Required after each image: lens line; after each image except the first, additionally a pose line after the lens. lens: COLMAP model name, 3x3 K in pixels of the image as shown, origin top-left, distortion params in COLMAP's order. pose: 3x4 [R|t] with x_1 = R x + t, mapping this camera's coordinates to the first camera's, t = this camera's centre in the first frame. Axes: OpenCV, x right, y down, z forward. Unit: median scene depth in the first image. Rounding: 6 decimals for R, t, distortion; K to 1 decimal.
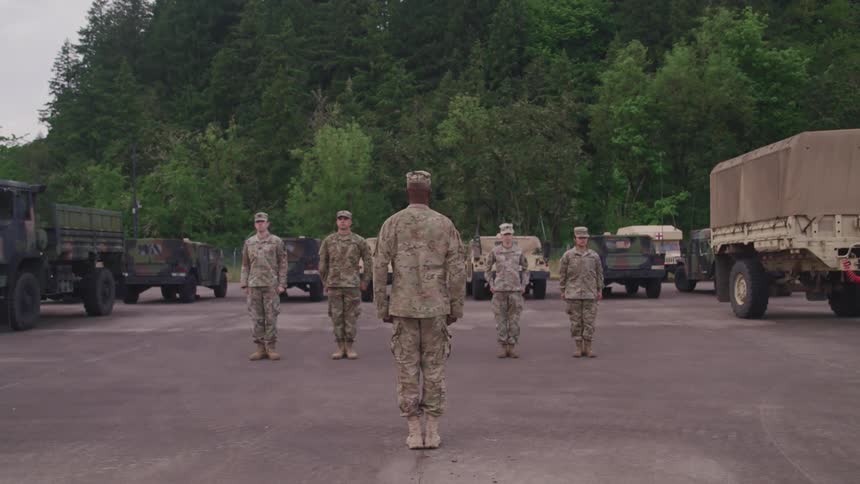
lens RADIAL K [[971.2, 0, 430.0], [0, 971.2, 242.0], [0, 0, 1]] dist [-0.016977, 0.061520]
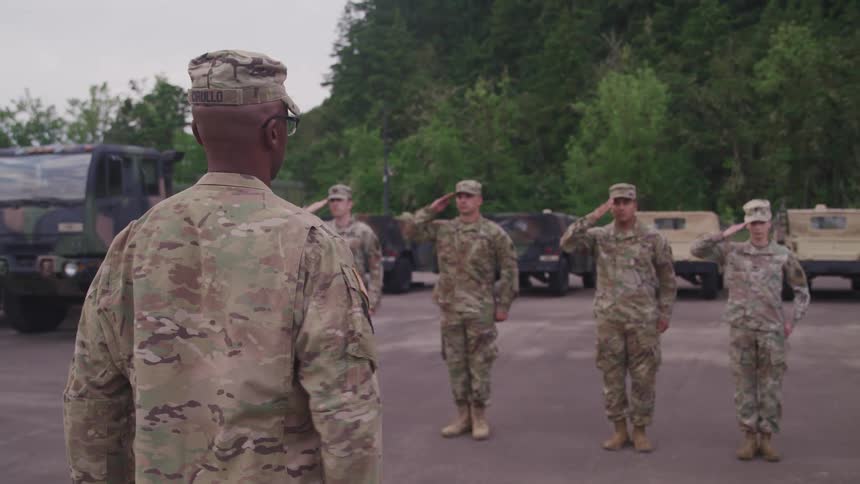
lens RADIAL K [[971.2, 0, 430.0], [0, 971.2, 242.0], [0, 0, 1]] dist [-0.016977, 0.061520]
pose [[0.939909, 0.008805, -0.341311, 0.031211], [0.004081, 0.999306, 0.037019, -0.006176], [0.341400, -0.036187, 0.939221, 0.158172]]
